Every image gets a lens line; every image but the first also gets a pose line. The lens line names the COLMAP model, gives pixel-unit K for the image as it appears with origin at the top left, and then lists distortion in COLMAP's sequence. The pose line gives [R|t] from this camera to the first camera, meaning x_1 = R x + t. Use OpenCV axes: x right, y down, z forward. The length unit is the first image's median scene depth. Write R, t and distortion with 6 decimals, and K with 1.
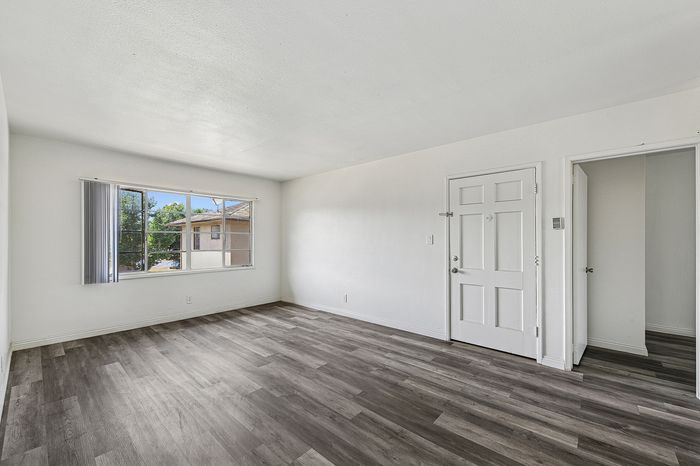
lens RADIAL K [[284.7, 0, 352.7], [0, 284.7, 237.8], [0, 0, 1]] dist [-0.004053, 0.000236]
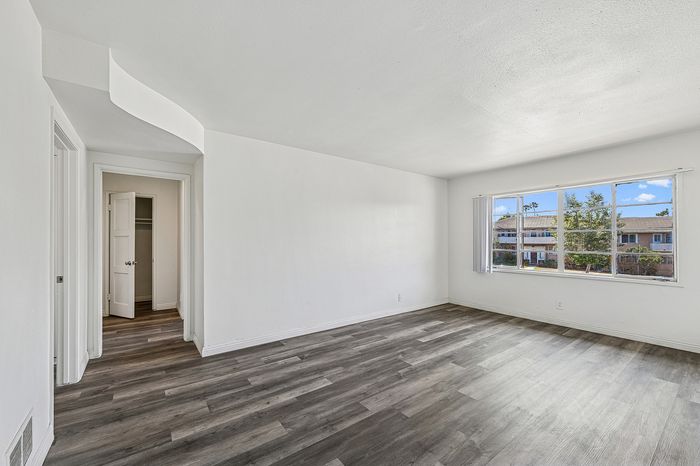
lens RADIAL K [[284.7, 0, 353.4], [0, 284.7, 237.8], [0, 0, 1]] dist [-0.004053, 0.000236]
pose [[-0.213002, -0.007630, -0.977022, 0.780808], [0.008957, 0.999912, -0.009761, -0.004669], [0.977011, -0.010830, -0.212915, 0.863346]]
